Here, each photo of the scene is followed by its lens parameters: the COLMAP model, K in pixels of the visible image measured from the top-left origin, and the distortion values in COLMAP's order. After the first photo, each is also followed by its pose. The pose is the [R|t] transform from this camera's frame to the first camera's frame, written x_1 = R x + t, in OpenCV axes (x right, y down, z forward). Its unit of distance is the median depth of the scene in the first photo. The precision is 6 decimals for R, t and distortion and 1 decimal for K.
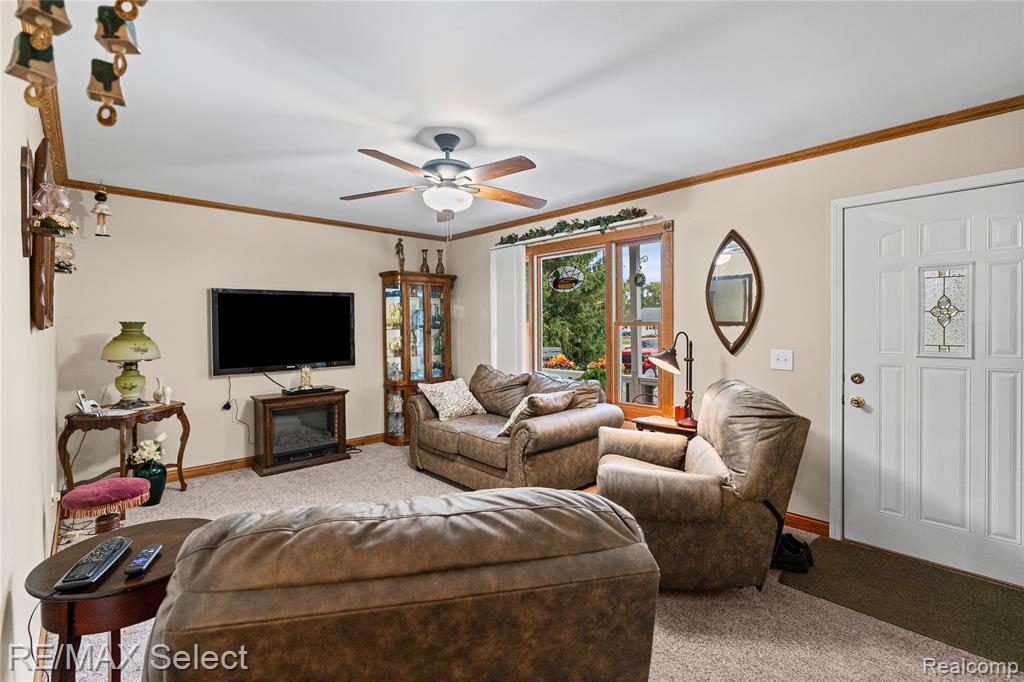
lens RADIAL K [[464.5, 0, 513.1], [0, 464.5, 328.7], [0, 0, 1]] dist [0.000207, 0.000202]
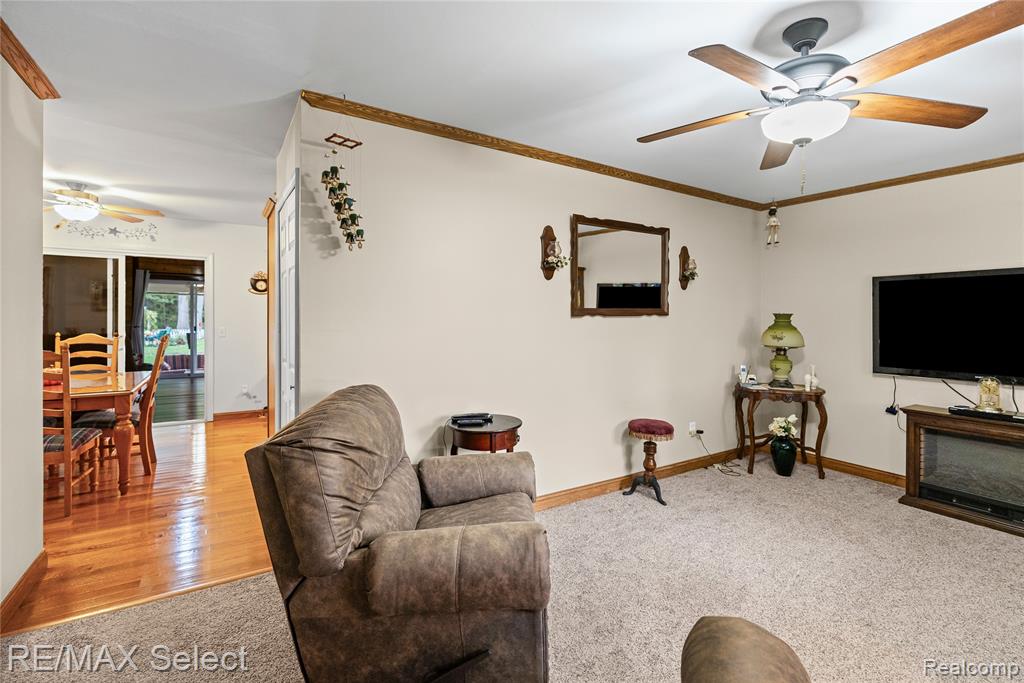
lens RADIAL K [[457.8, 0, 509.2], [0, 457.8, 325.3], [0, 0, 1]] dist [-0.002038, 0.000571]
pose [[-0.190744, 0.020297, -0.981430, 0.410444], [-0.017681, 0.999553, 0.024108, -0.001207], [0.981480, 0.021951, -0.190300, 0.513012]]
